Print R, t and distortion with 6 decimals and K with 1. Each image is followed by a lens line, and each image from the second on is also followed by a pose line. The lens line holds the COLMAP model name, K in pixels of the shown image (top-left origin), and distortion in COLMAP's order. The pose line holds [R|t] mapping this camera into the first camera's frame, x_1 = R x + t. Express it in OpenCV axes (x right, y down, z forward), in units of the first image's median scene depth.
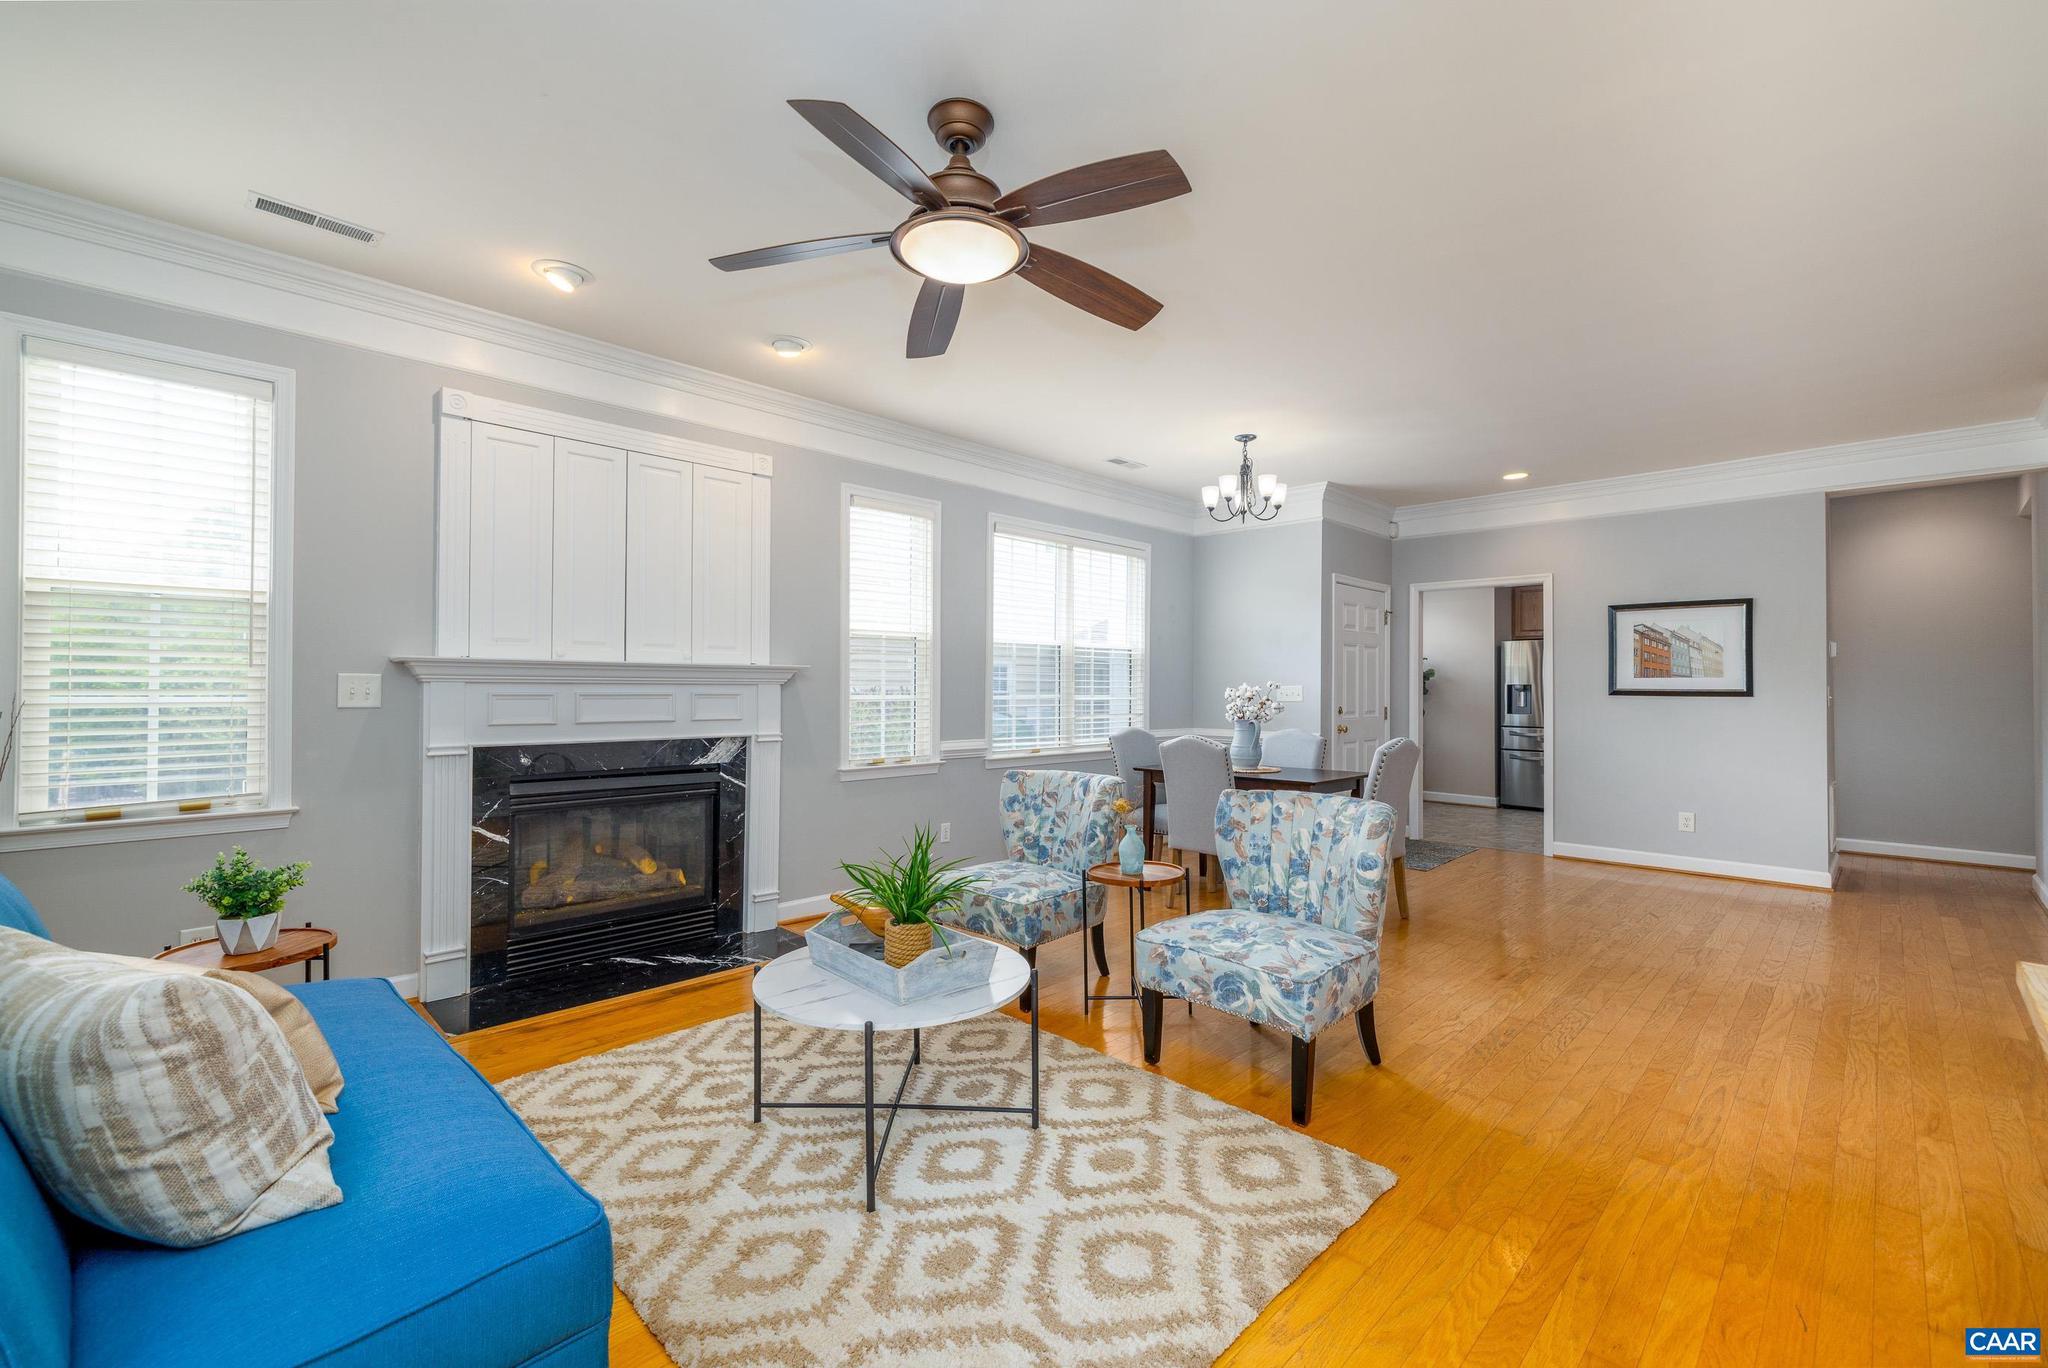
lens RADIAL K [[857.2, 0, 1020.4], [0, 857.2, 679.6], [0, 0, 1]] dist [0.000419, 0.000030]
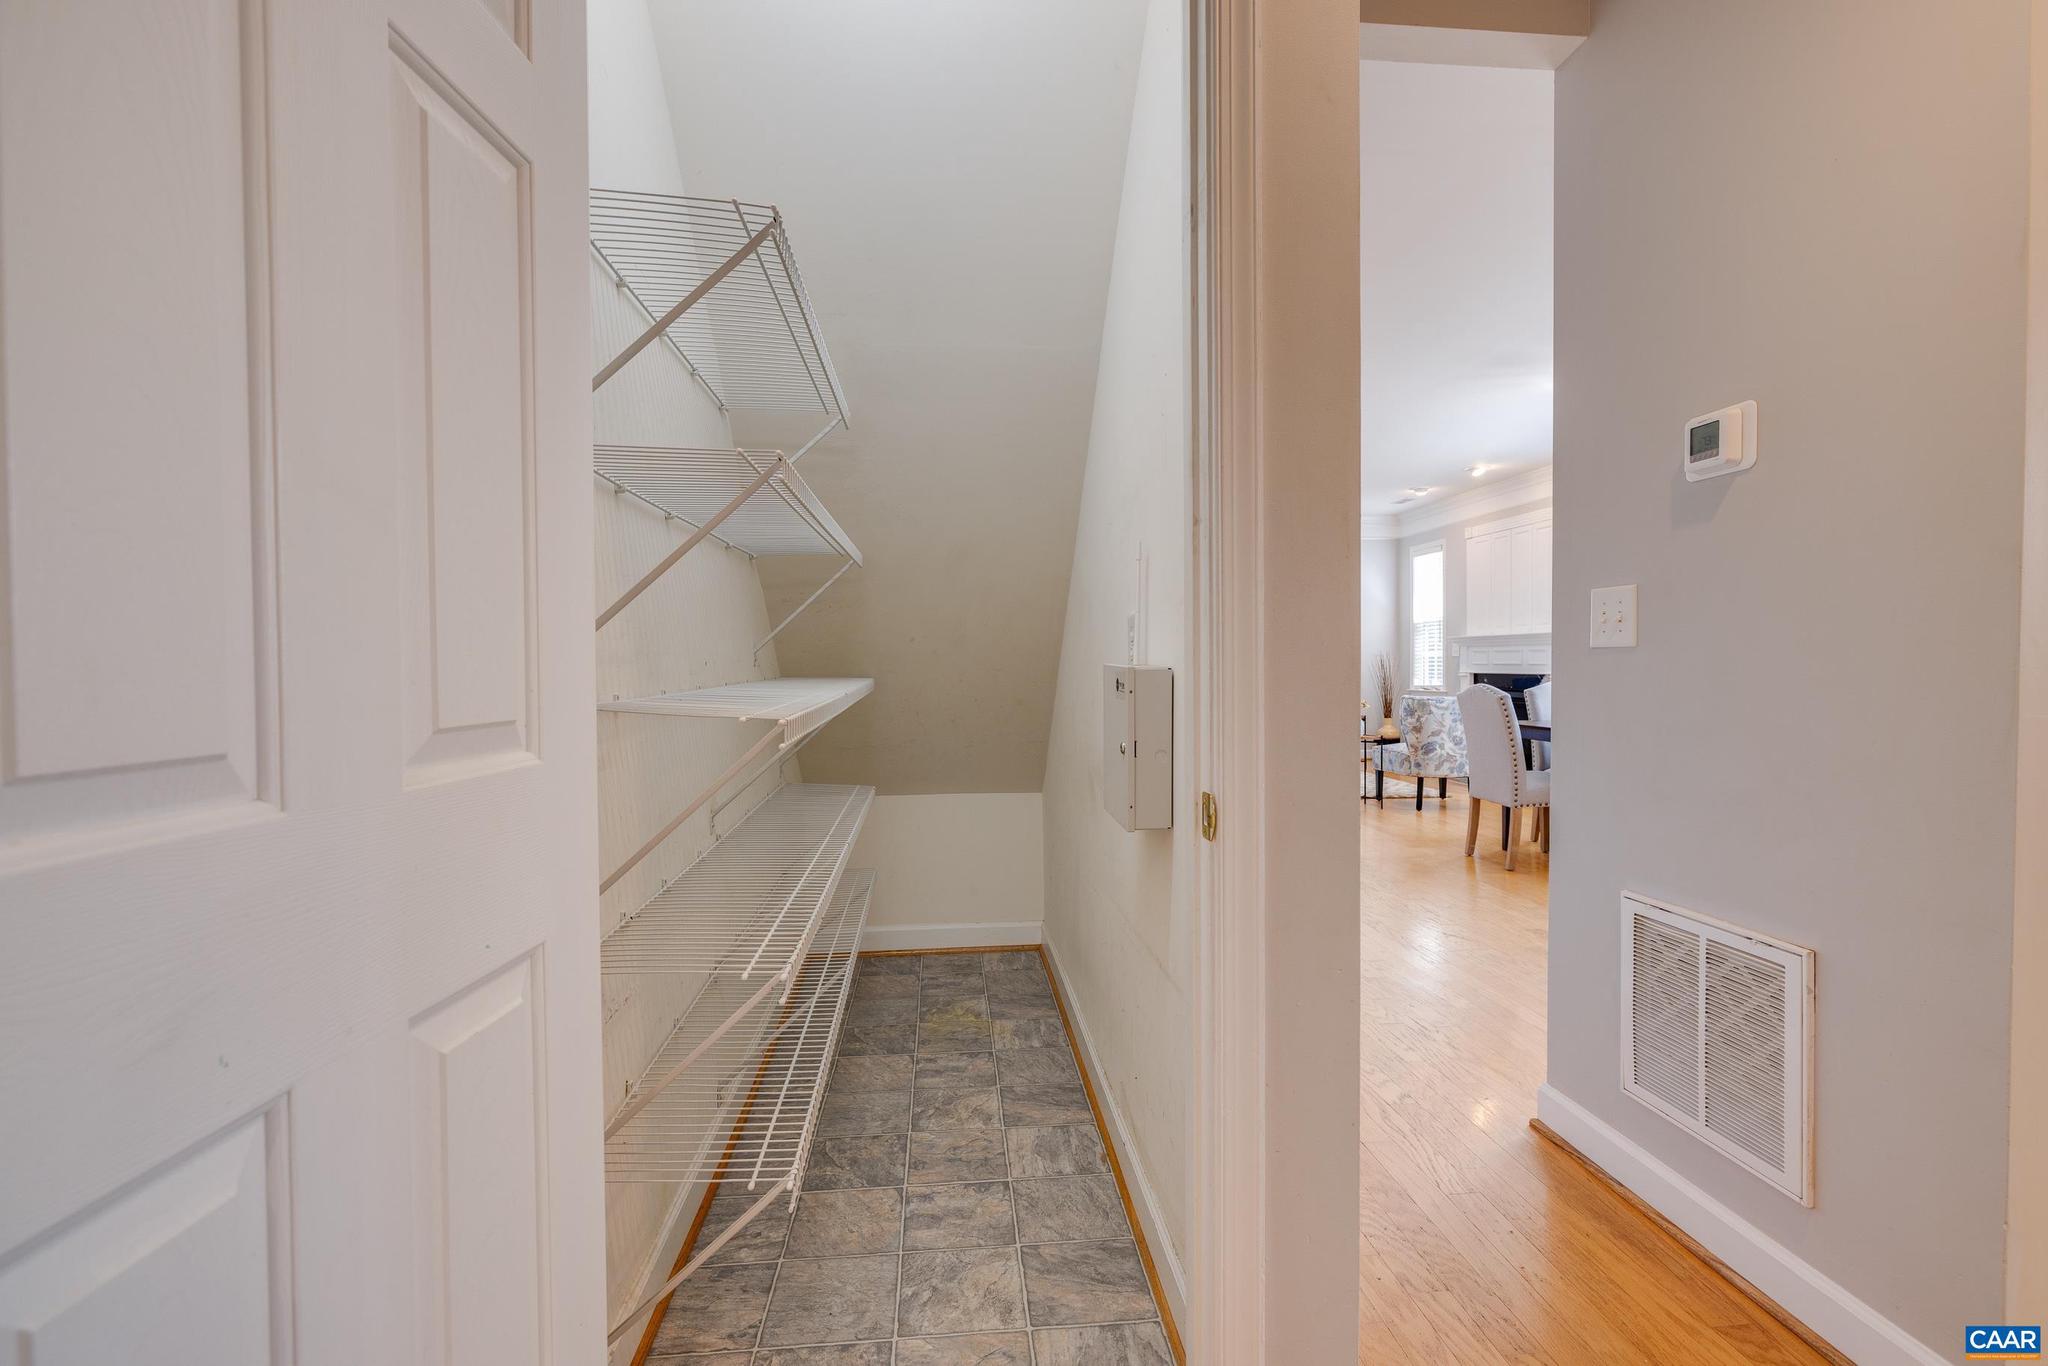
lens RADIAL K [[857.2, 0, 1020.4], [0, 857.2, 678.6], [0, 0, 1]] dist [0.000419, 0.000030]
pose [[-0.649817, 0.012496, -0.759988, 1.850834], [0.007871, 0.999922, 0.009712, 0.055932], [0.760050, 0.000329, -0.649864, 1.459831]]
